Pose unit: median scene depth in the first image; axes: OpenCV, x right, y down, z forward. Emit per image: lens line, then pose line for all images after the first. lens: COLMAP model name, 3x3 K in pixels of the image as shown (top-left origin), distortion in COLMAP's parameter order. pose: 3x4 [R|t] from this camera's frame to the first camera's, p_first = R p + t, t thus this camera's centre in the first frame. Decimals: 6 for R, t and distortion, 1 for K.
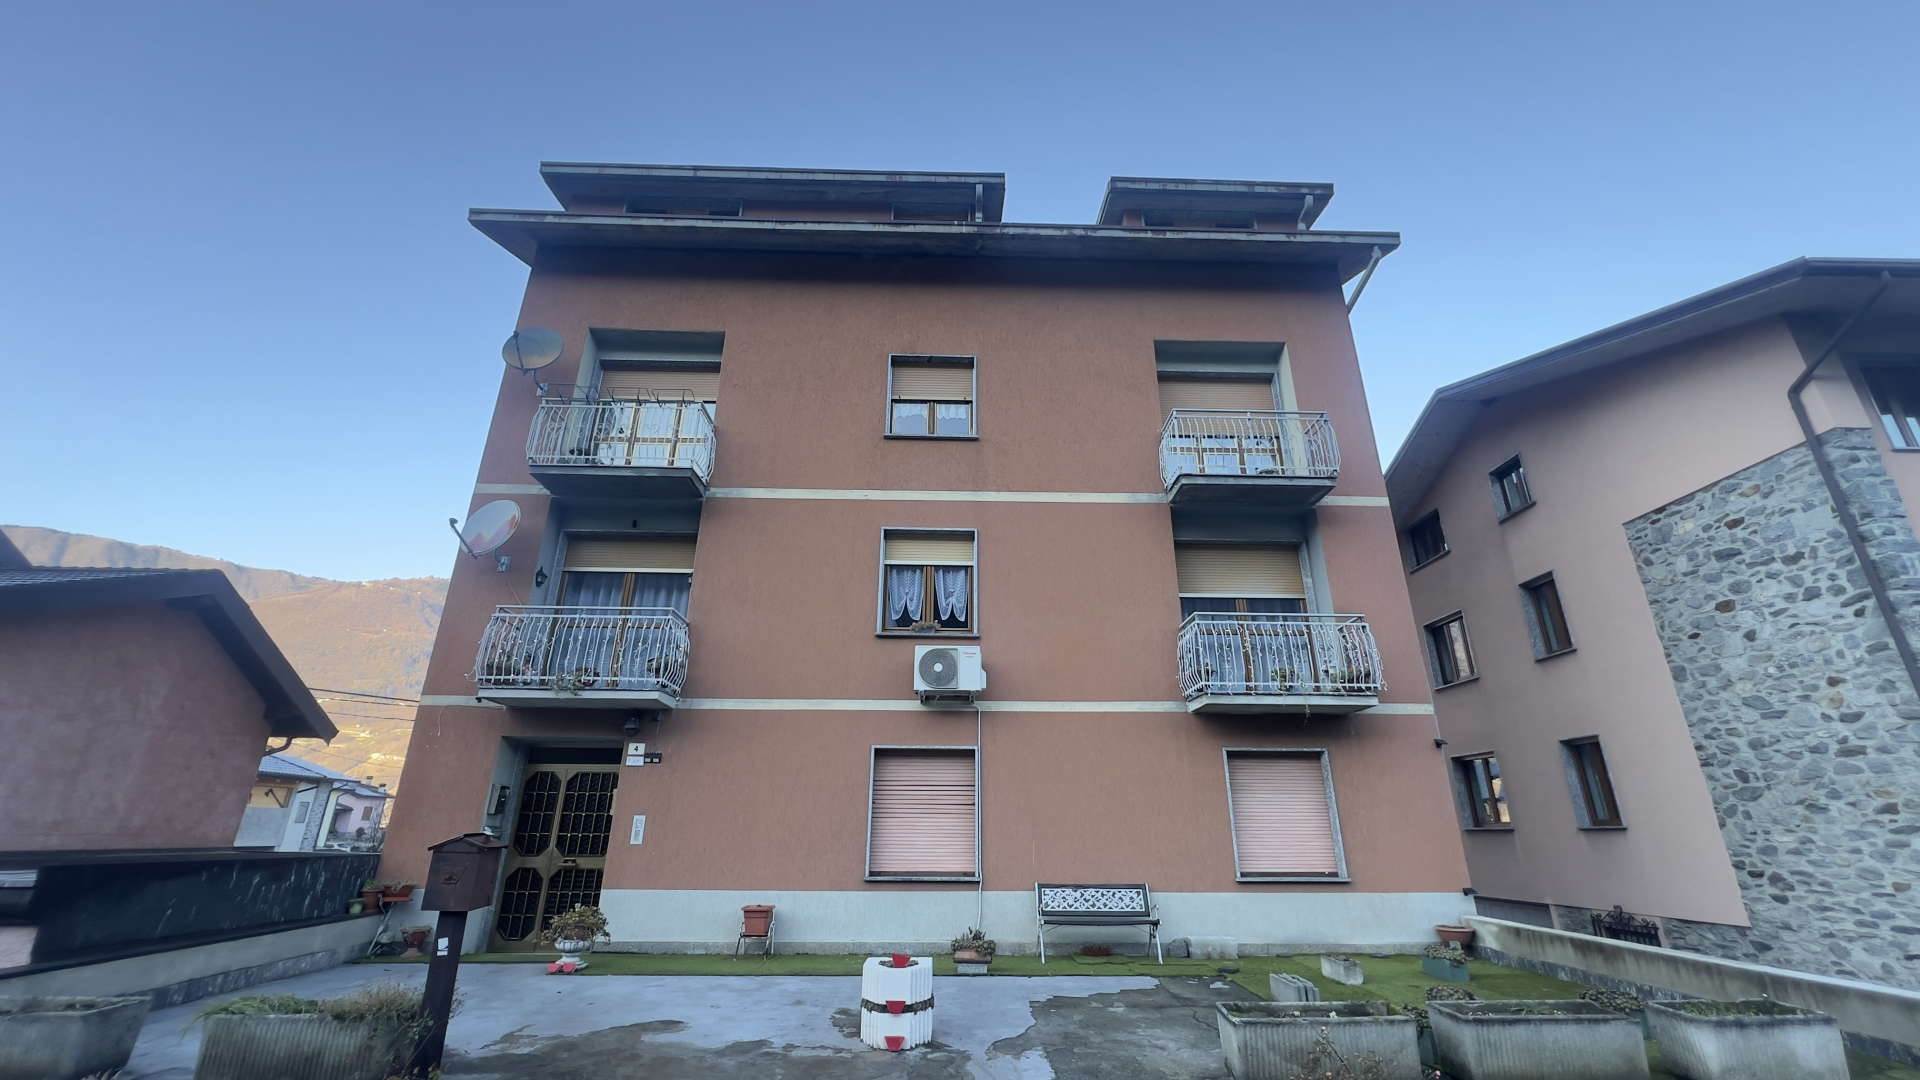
lens RADIAL K [[766.8, 0, 966.0], [0, 766.8, 540.7], [0, 0, 1]] dist [-0.002760, 0.000820]
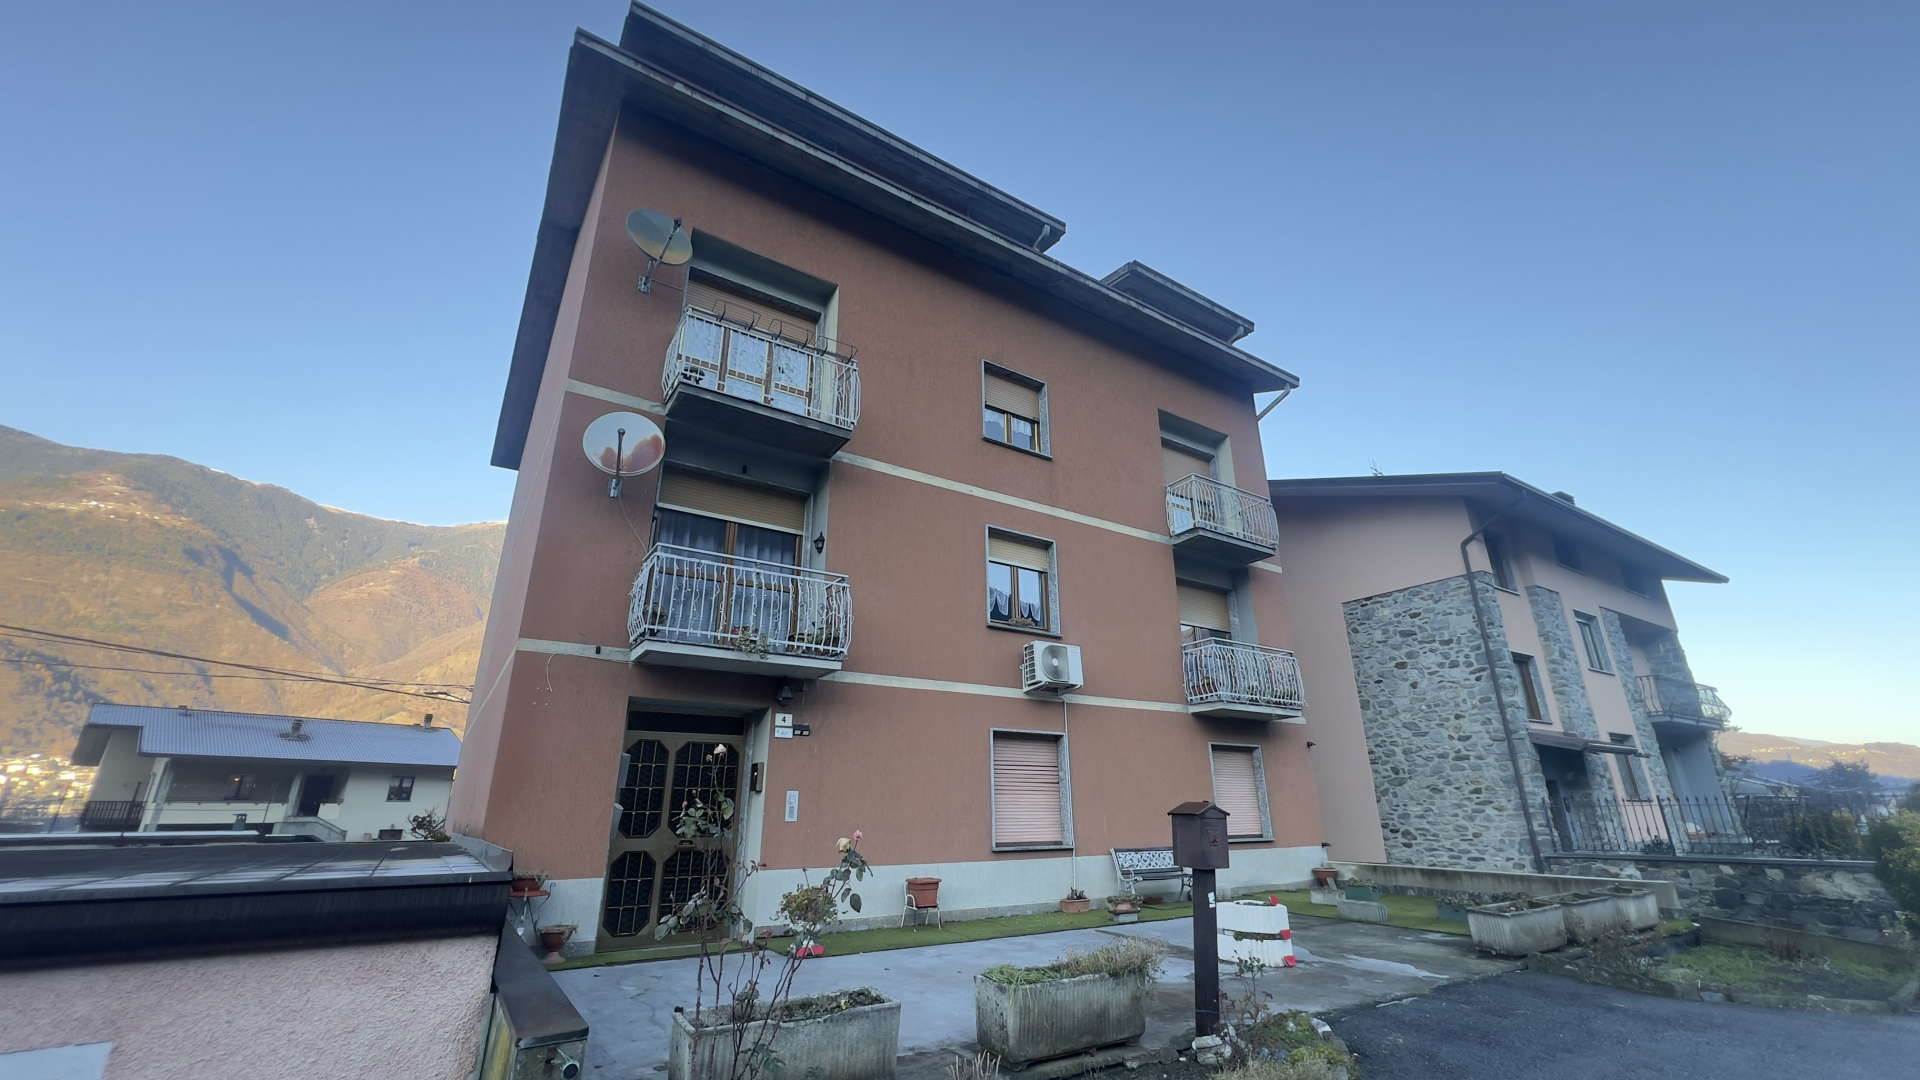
lens RADIAL K [[766.8, 0, 961.6], [0, 766.8, 541.0], [0, 0, 1]] dist [-0.002760, 0.000820]
pose [[0.848991, 0.168619, 0.500781, -0.680580], [-0.179198, 0.983433, -0.027333, 0.041100], [-0.497094, -0.066534, 0.865142, 0.094033]]
